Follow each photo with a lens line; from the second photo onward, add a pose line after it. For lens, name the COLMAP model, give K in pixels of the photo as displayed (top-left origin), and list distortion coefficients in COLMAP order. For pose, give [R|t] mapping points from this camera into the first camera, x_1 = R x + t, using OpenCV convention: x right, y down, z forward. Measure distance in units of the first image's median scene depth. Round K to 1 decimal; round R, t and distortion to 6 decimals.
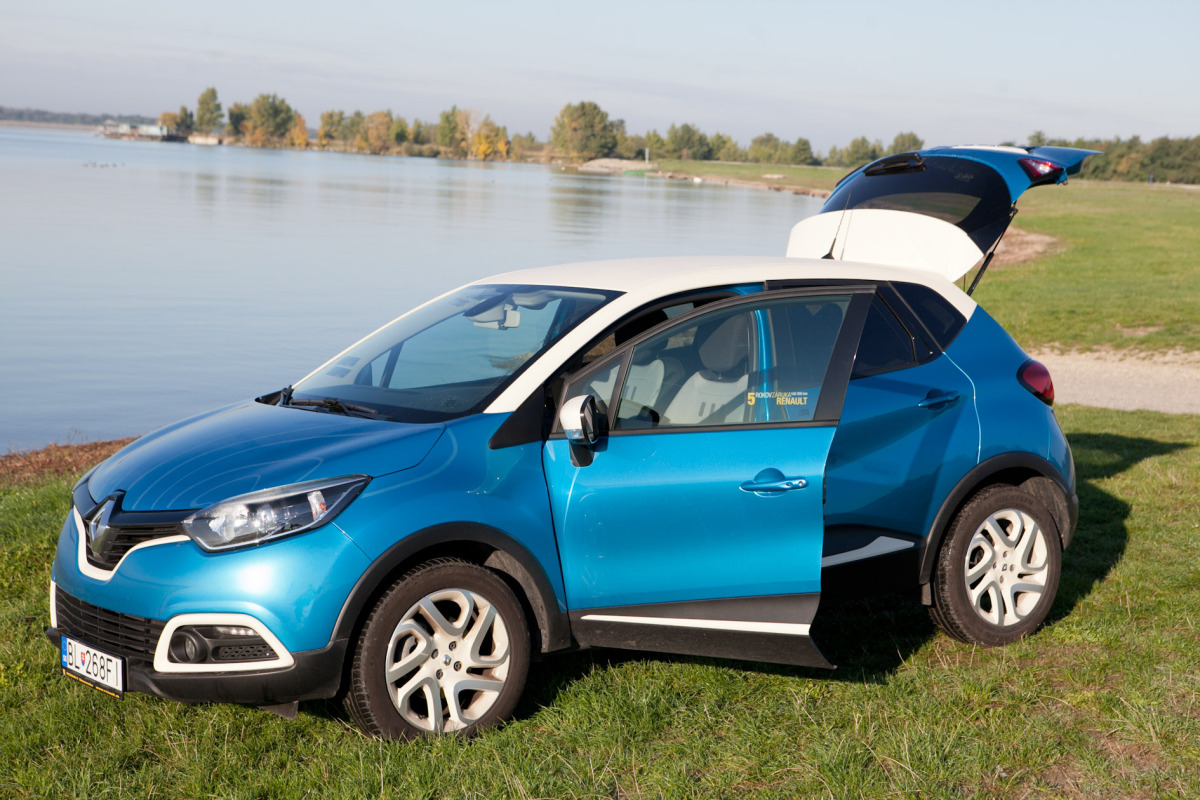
lens RADIAL K [[2059.1, 0, 589.8], [0, 2059.1, 401.6], [0, 0, 1]] dist [0.091849, 0.000000]
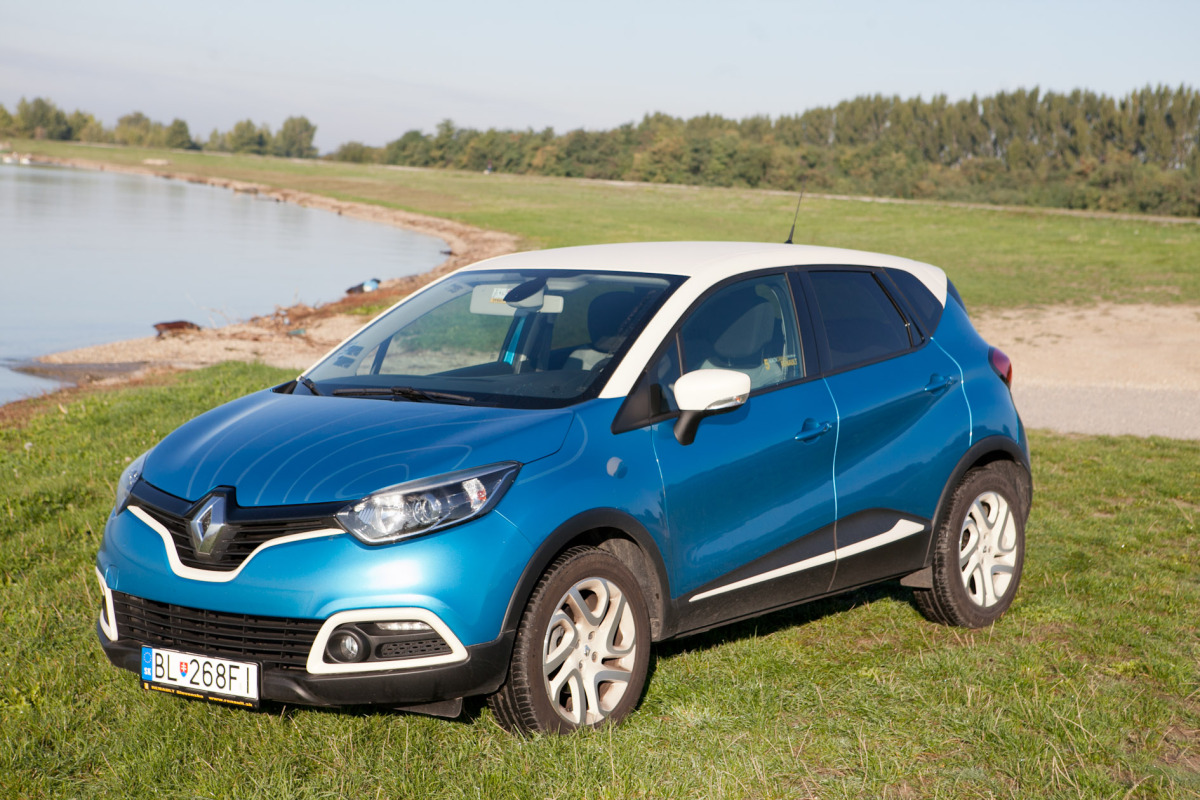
lens RADIAL K [[2341.2, 0, 592.9], [0, 2341.2, 408.6], [0, 0, 1]] dist [0.159517, 0.000000]
pose [[0.958828, -0.013848, 0.283650, -0.362764], [0.015405, 0.999876, -0.003260, 0.013901], [-0.283570, 0.007496, 0.958922, -0.061213]]
